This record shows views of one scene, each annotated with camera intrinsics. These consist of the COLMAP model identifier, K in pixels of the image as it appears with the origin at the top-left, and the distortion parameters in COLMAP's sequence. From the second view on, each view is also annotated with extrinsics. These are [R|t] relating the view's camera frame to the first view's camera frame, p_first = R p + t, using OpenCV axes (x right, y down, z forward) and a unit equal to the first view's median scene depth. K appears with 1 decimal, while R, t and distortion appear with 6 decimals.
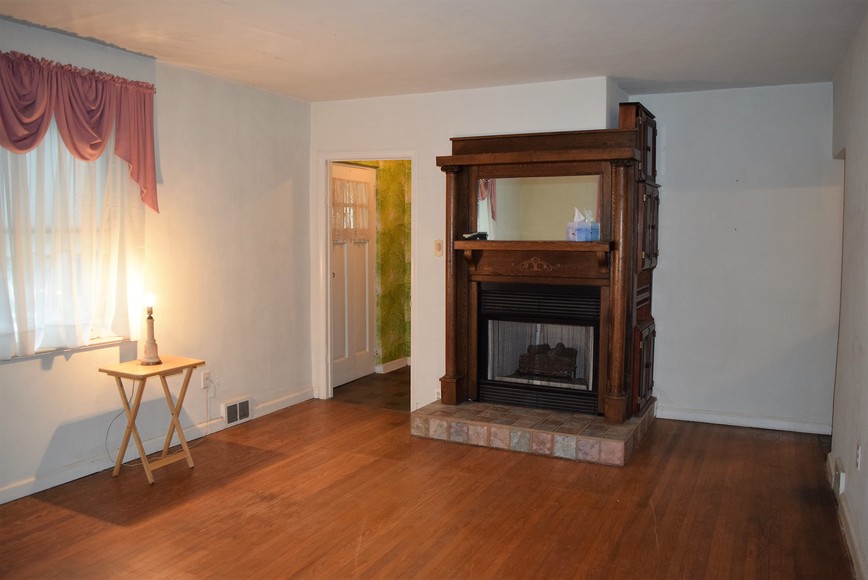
lens RADIAL K [[680.4, 0, 436.7], [0, 680.4, 284.8], [0, 0, 1]] dist [-0.098484, 0.016534]
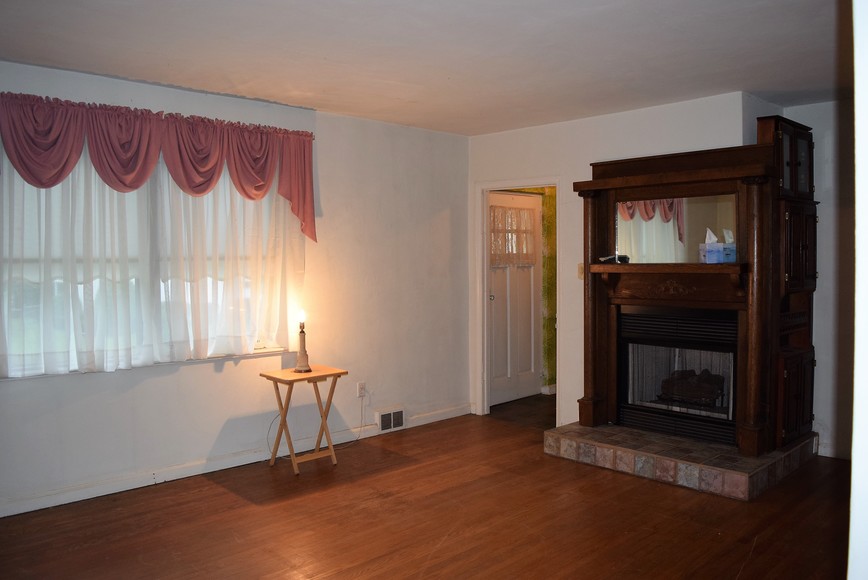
lens RADIAL K [[680.4, 0, 436.7], [0, 680.4, 284.8], [0, 0, 1]] dist [-0.098484, 0.016534]
pose [[0.938761, 0.000005, -0.344570, 0.171791], [-0.012576, 0.999334, -0.034249, 0.003922], [0.344340, 0.036485, 0.938136, -0.028622]]
